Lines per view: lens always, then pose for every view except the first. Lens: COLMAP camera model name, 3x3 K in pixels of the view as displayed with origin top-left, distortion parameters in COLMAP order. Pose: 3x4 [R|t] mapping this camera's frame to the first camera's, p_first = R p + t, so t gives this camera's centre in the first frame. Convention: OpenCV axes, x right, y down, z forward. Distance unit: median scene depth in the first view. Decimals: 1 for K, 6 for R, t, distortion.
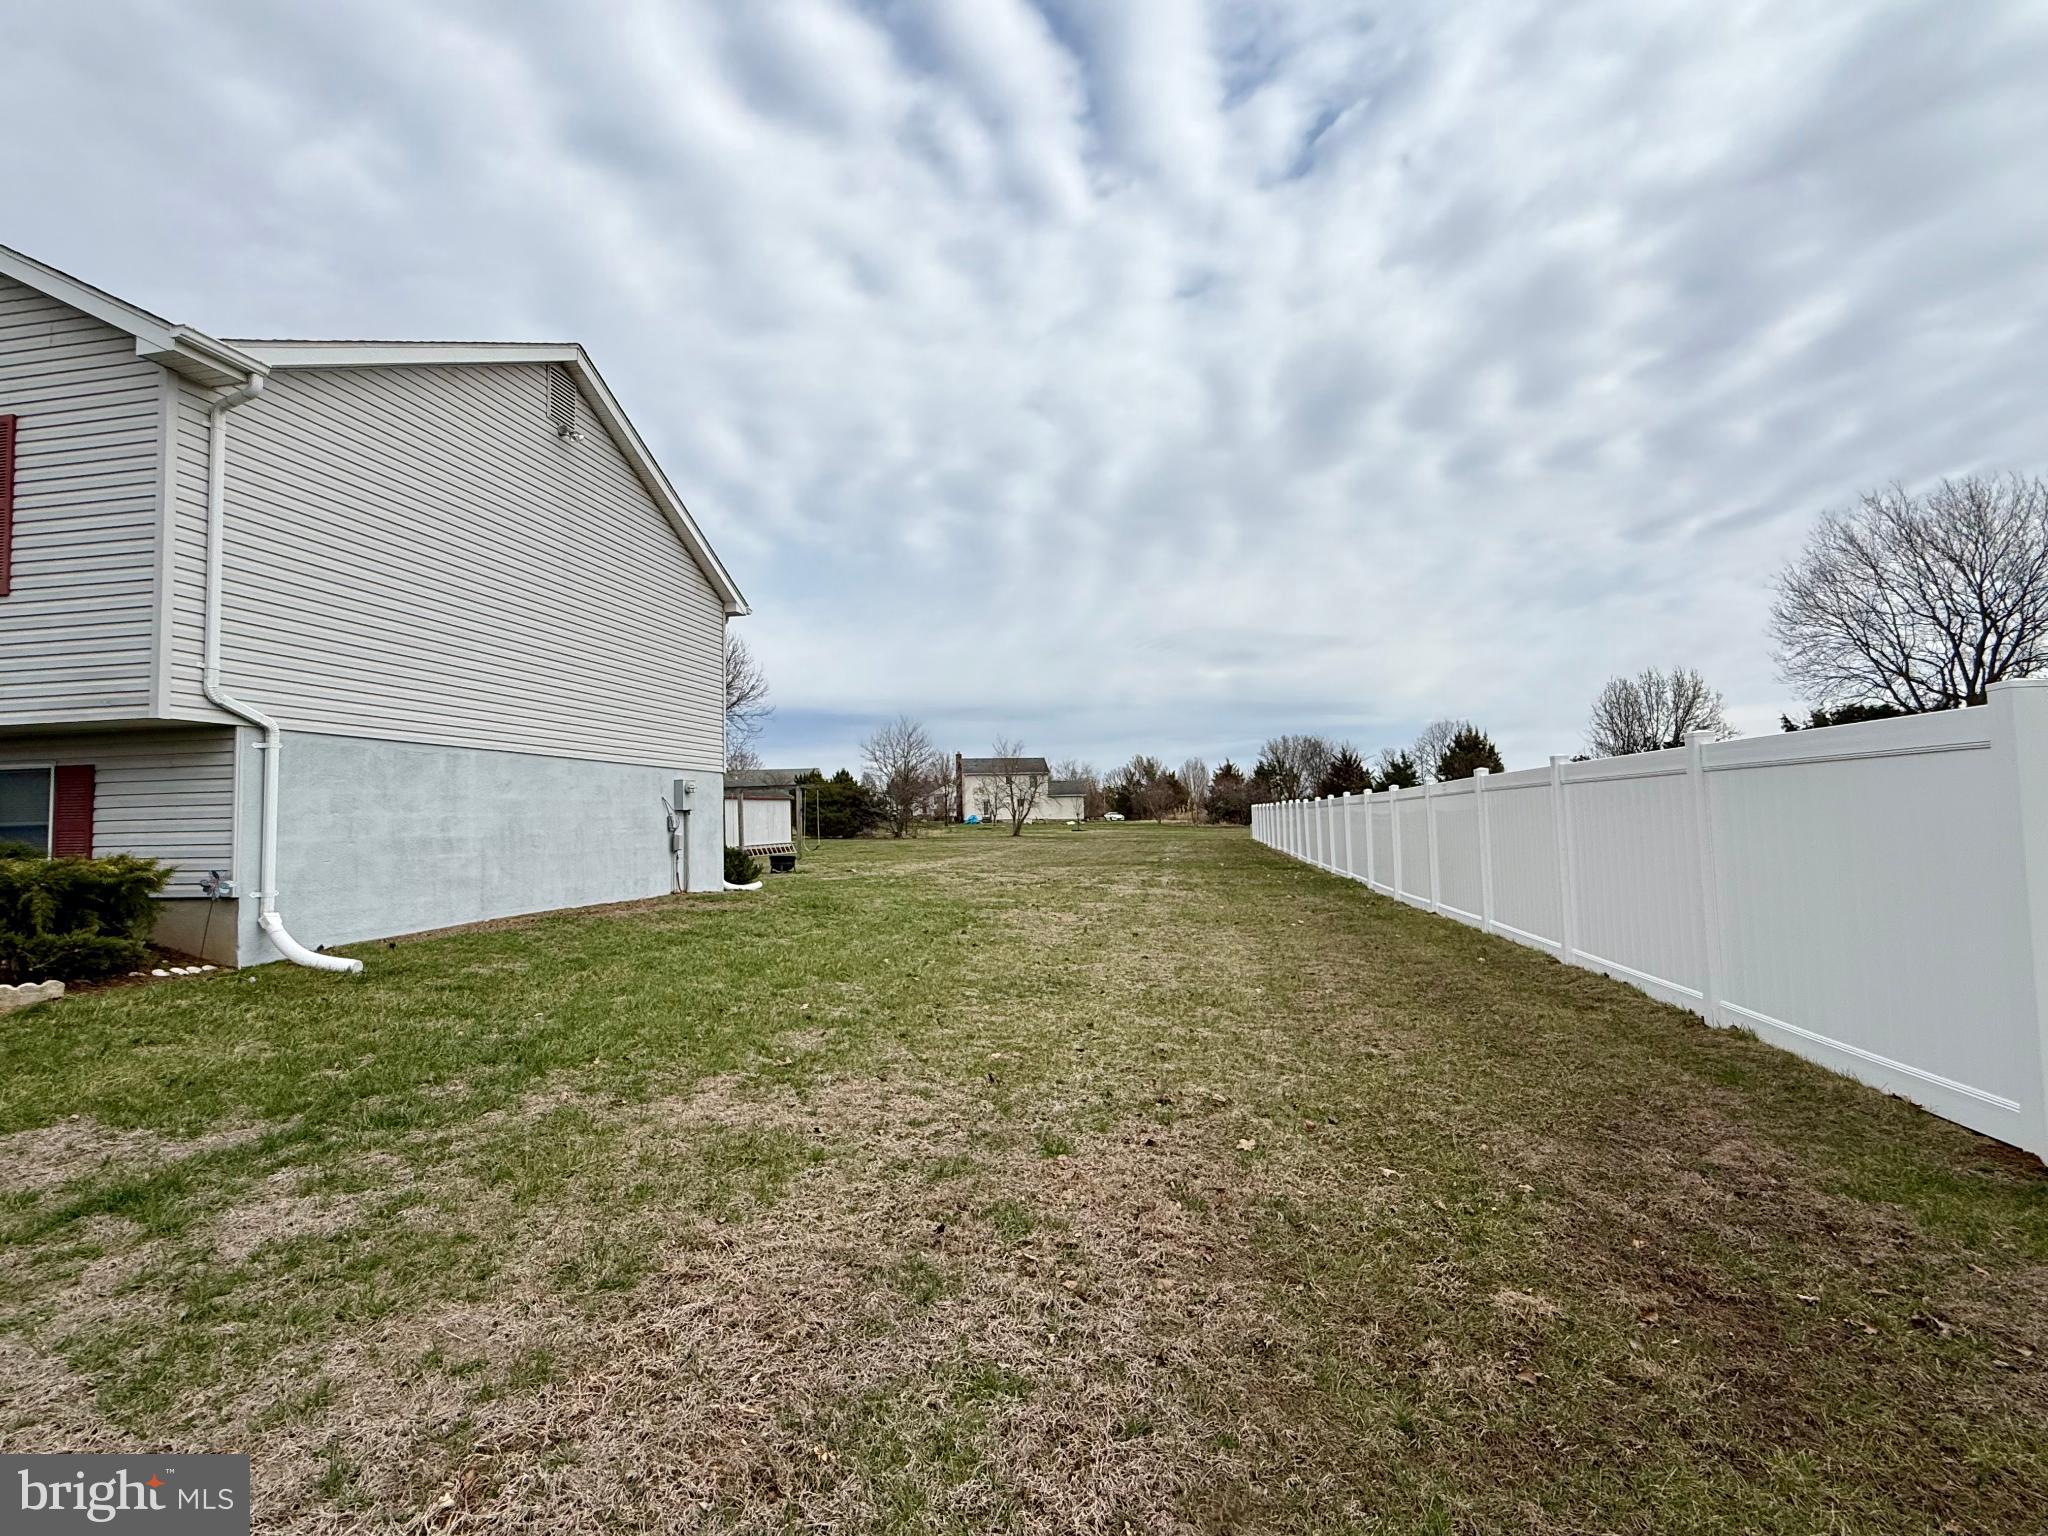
lens RADIAL K [[951.6, 0, 1024.0], [0, 951.6, 768.0], [0, 0, 1]] dist [0.002493, 0.000274]
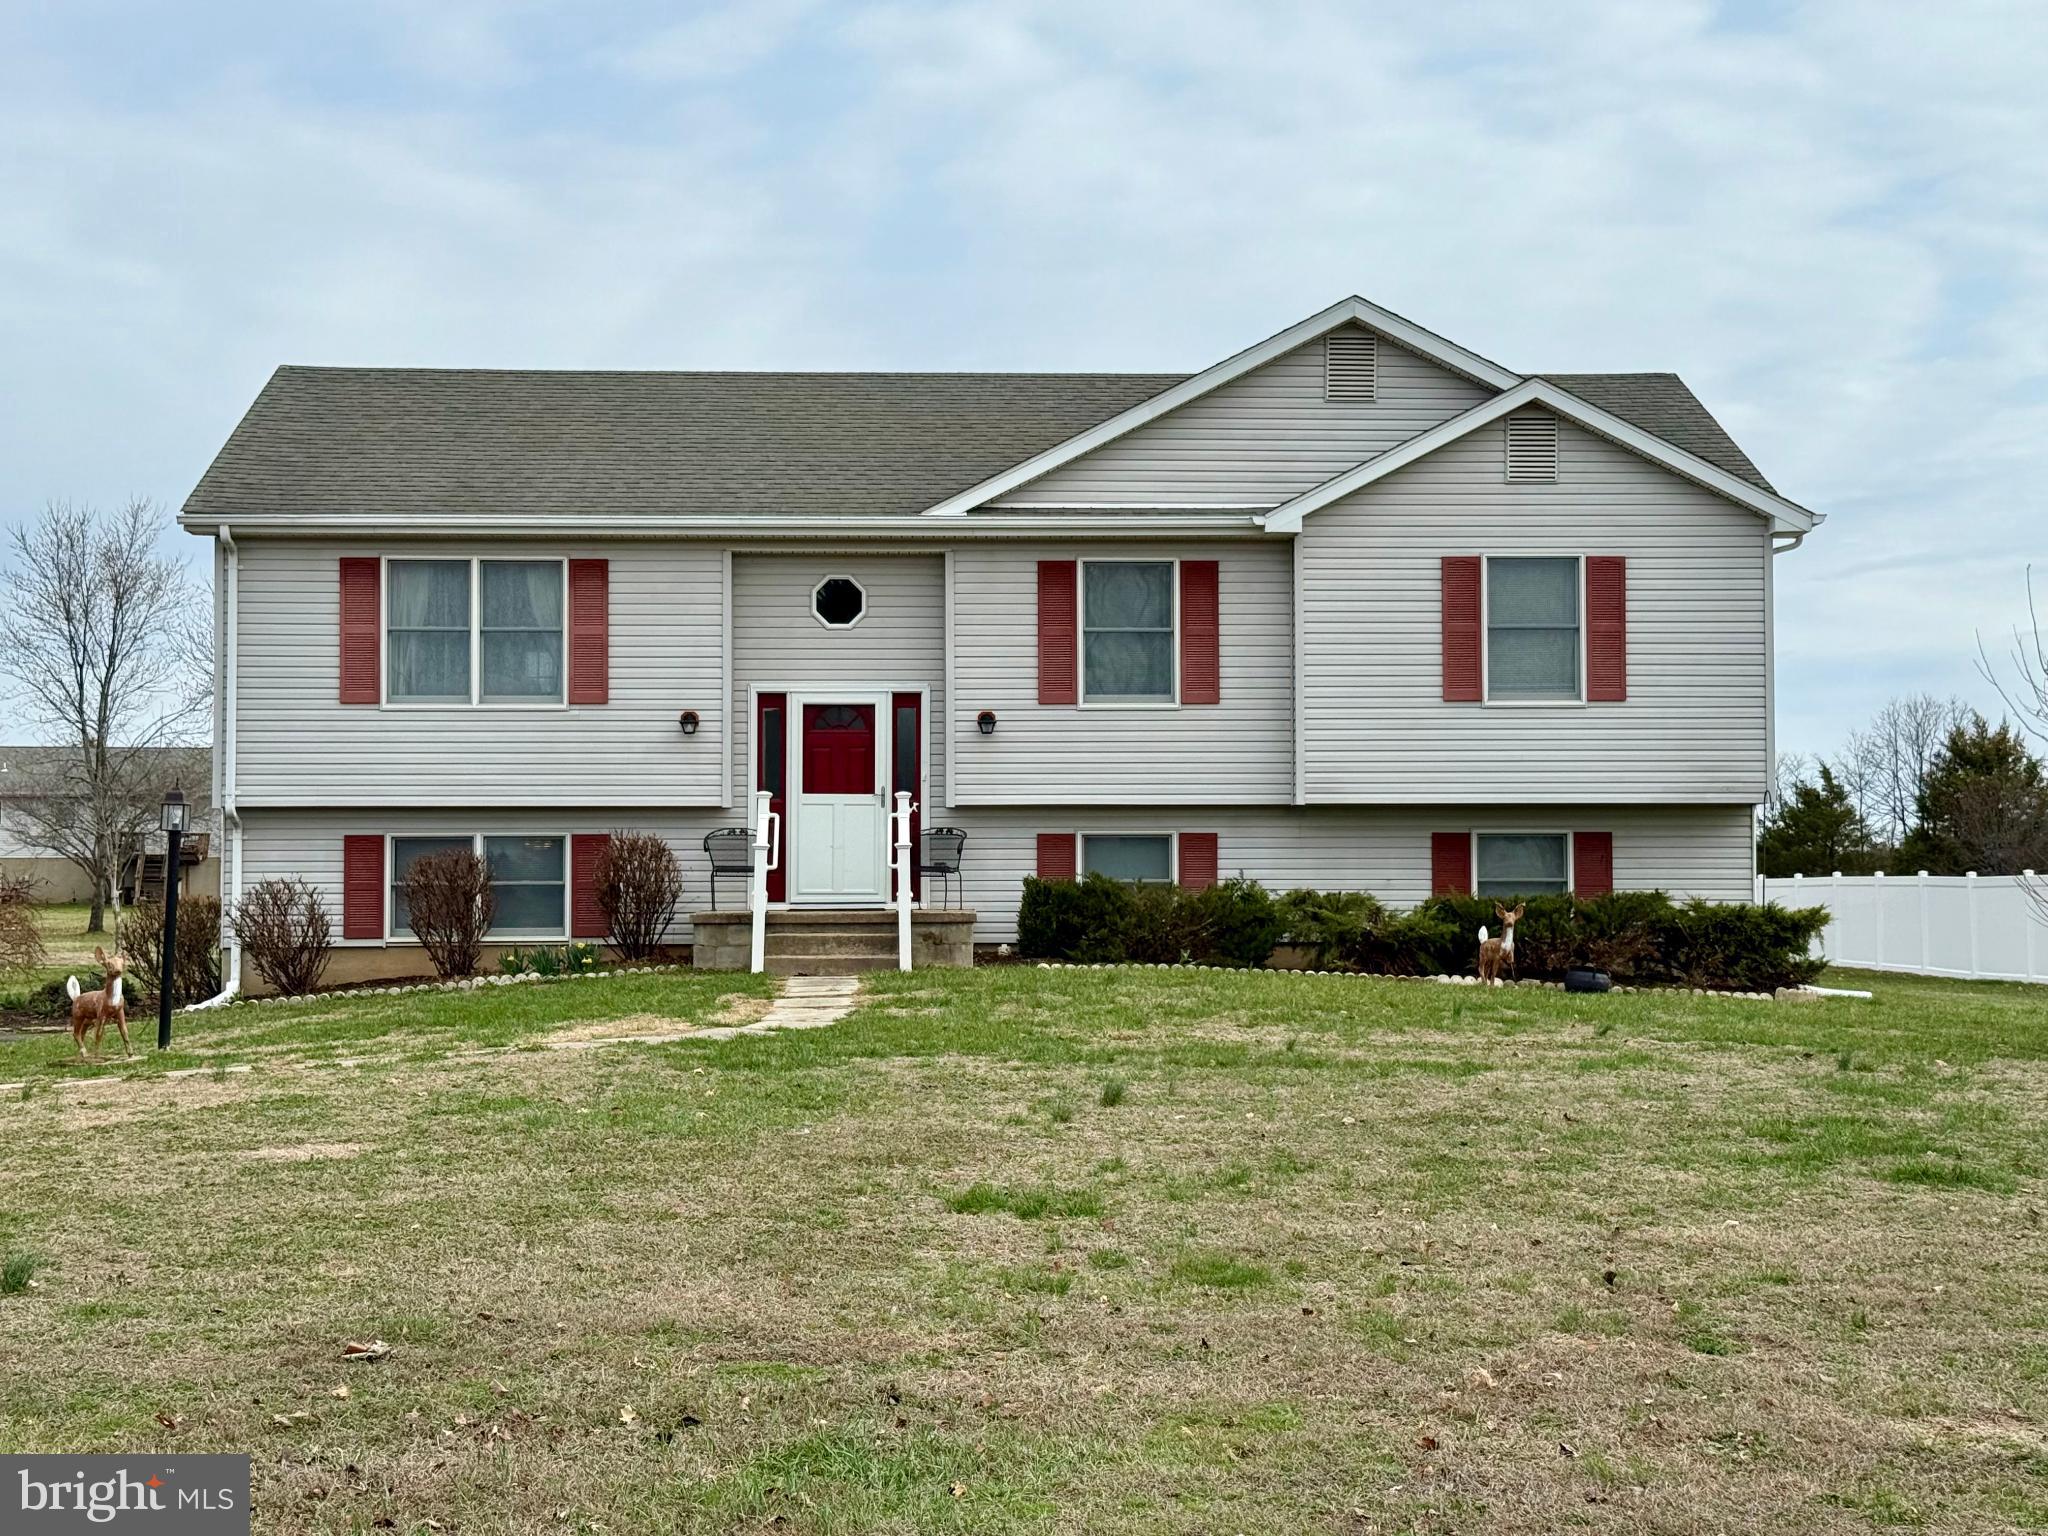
lens RADIAL K [[2848.9, 0, 1024.0], [0, 2848.9, 768.0], [0, 0, 1]] dist [0.128273, 0.137570]
pose [[0.974795, 0.028541, 0.221270, -1.260775], [-0.030146, 0.999538, 0.003881, -0.038111], [-0.221057, -0.010454, 0.975205, -1.193602]]
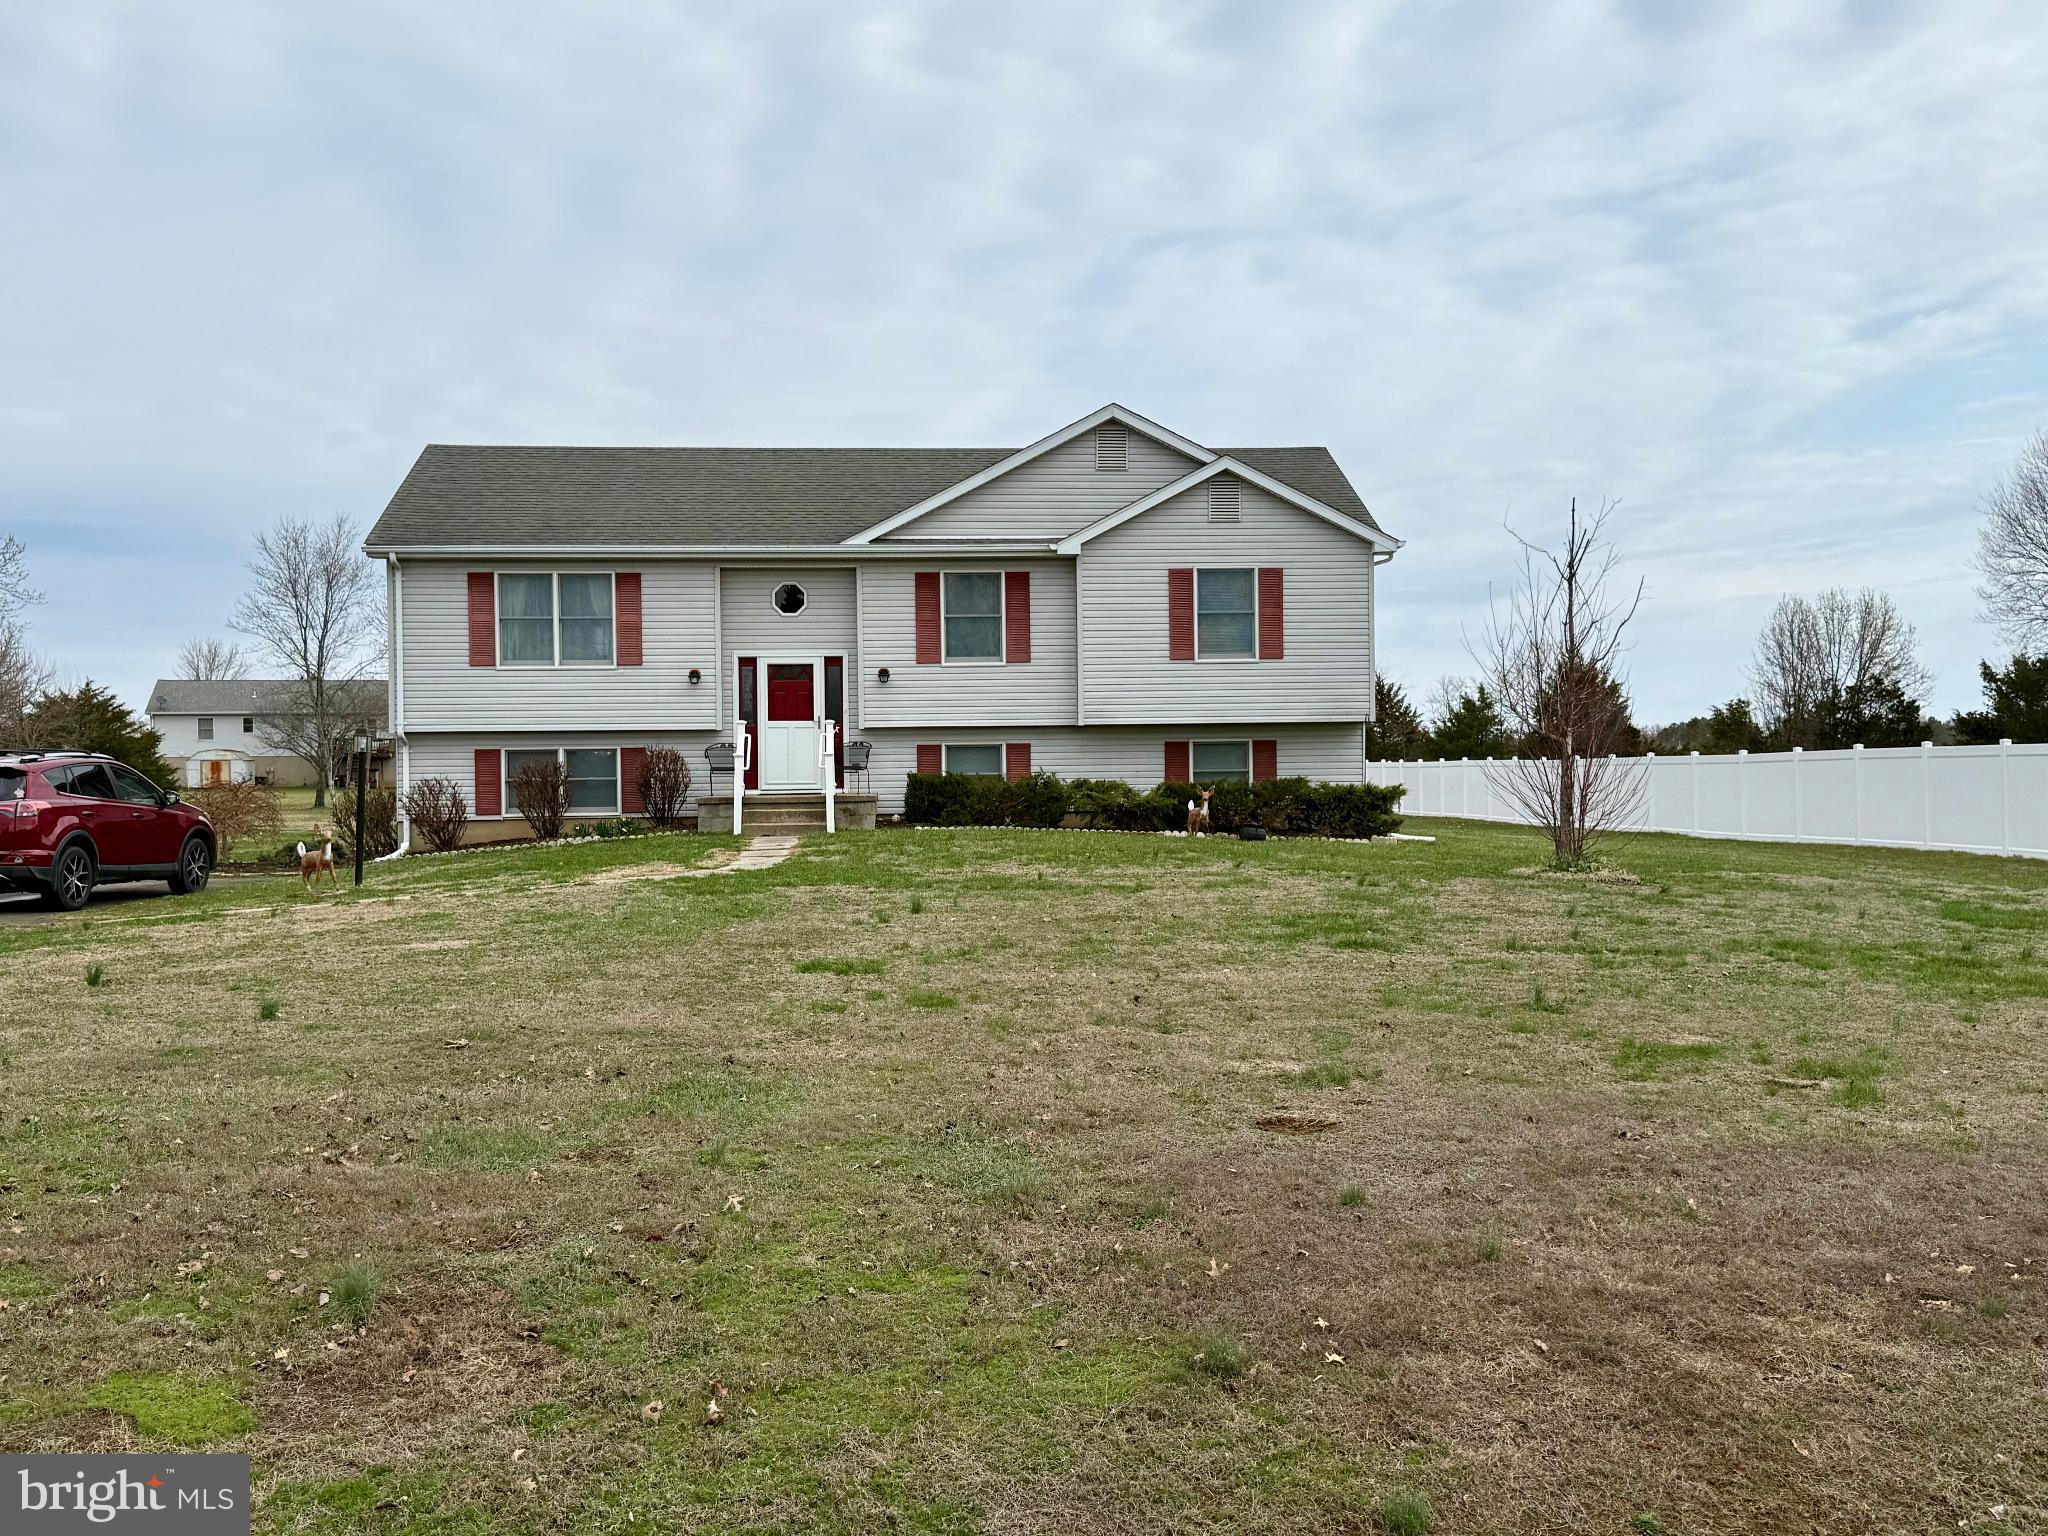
lens RADIAL K [[1946.7, 0, 1024.0], [0, 1946.7, 768.0], [0, 0, 1]] dist [0.142375, -0.007510]
pose [[0.967660, 0.009948, 0.252062, -1.241722], [-0.021943, 0.998754, 0.044821, -0.056702], [-0.251302, -0.048902, 0.966673, -1.359460]]
